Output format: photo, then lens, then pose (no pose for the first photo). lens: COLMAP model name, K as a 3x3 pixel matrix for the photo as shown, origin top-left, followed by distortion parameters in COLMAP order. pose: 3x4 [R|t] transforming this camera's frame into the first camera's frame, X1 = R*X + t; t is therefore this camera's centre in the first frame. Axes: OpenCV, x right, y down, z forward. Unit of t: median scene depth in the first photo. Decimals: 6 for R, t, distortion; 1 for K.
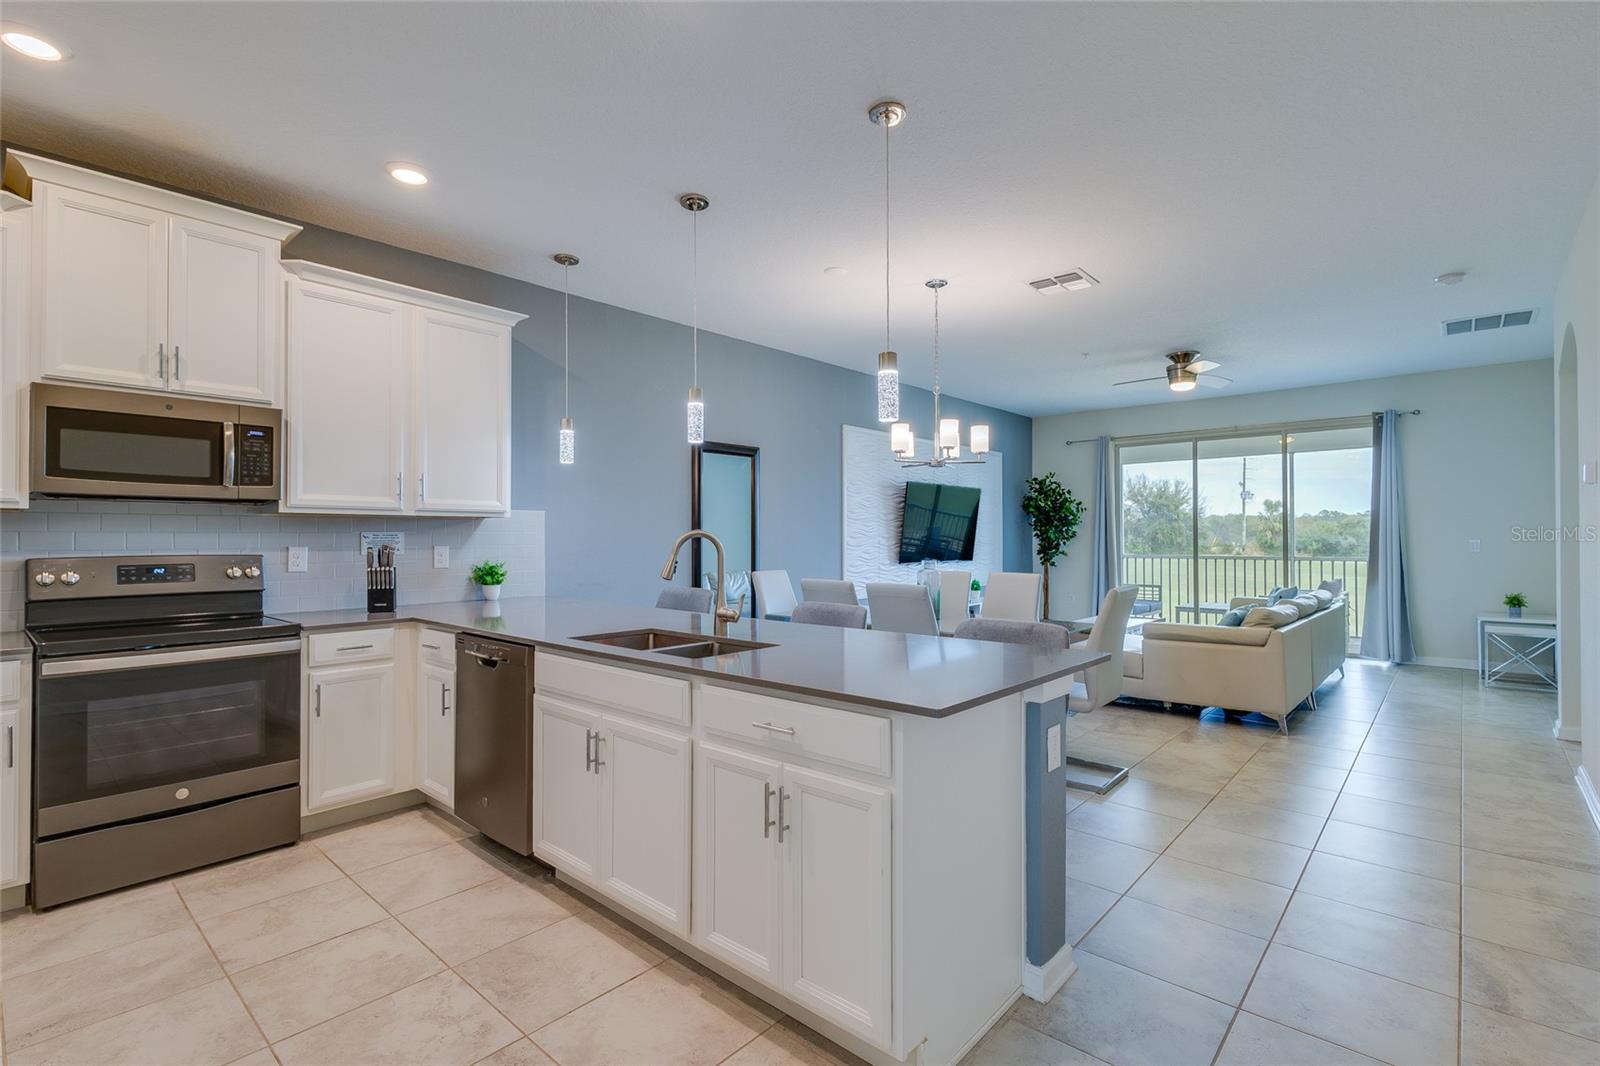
lens RADIAL K [[728.4, 0, 800.0], [0, 728.4, 533.0], [0, 0, 1]] dist [0.003202, 0.000380]
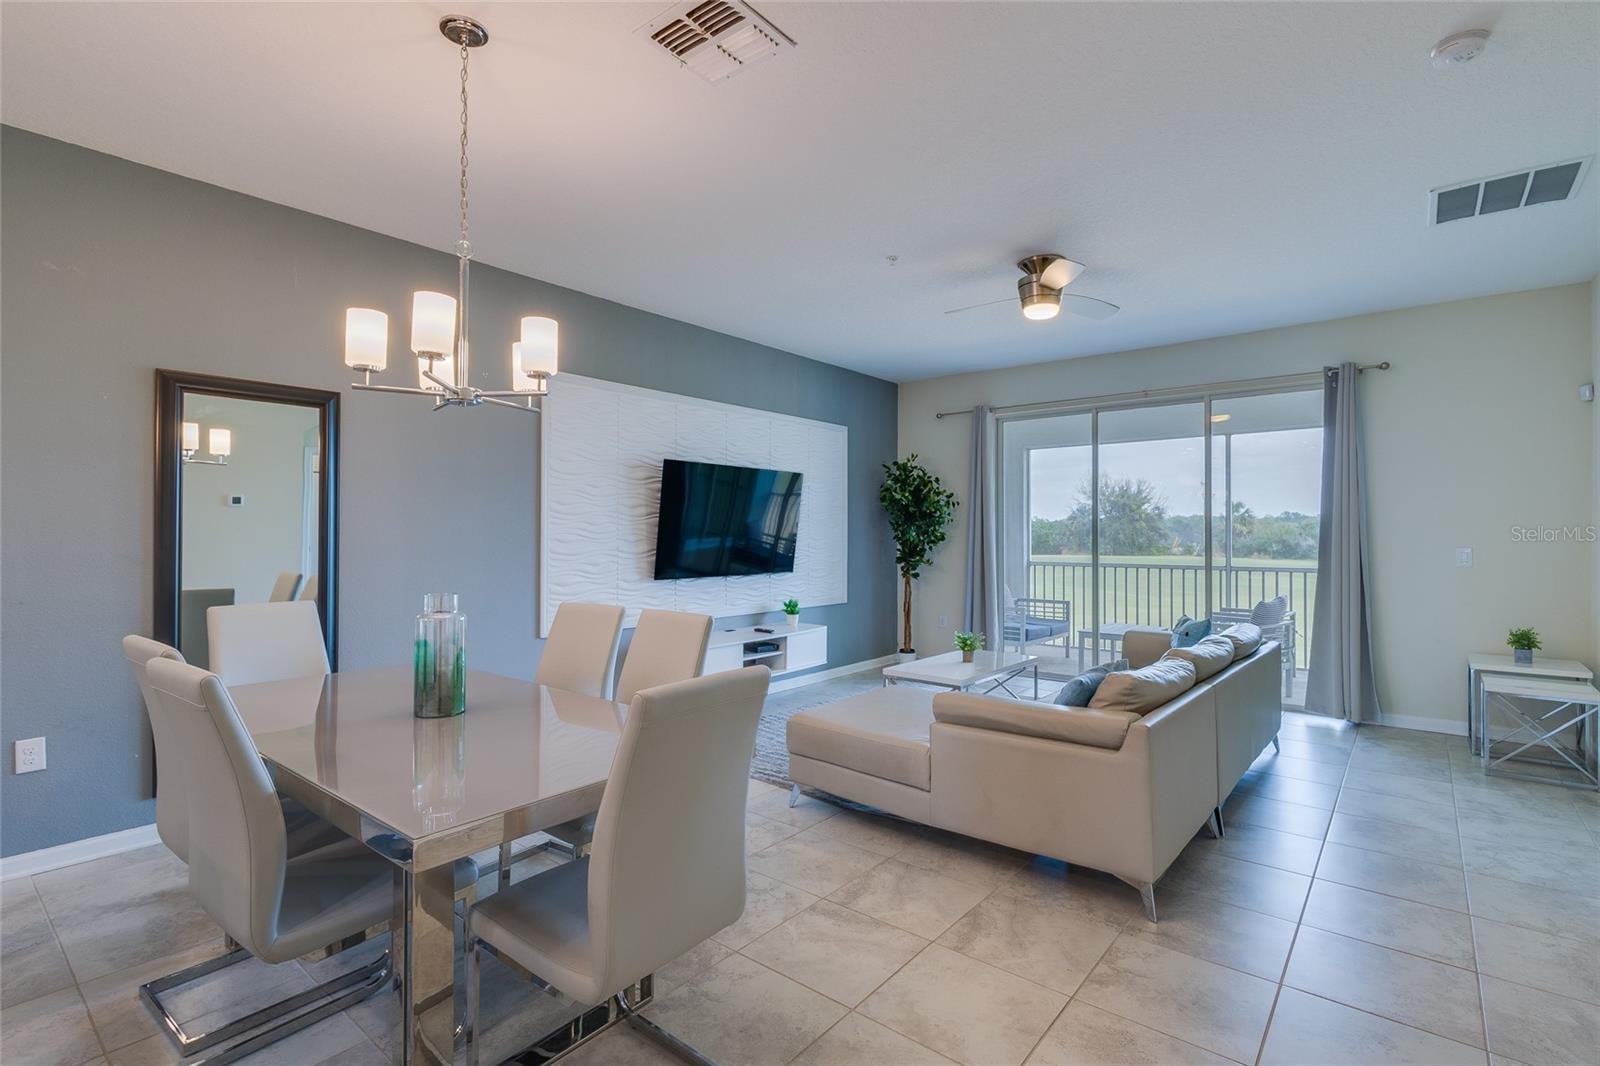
lens RADIAL K [[745.9, 0, 800.0], [0, 745.9, 533.0], [0, 0, 1]] dist [0.001759, 0.000023]
pose [[0.998914, 0.005151, 0.046309, 0.293052], [-0.005250, 0.999984, 0.002012, -0.003928], [-0.046298, -0.002253, 0.998925, 0.360395]]
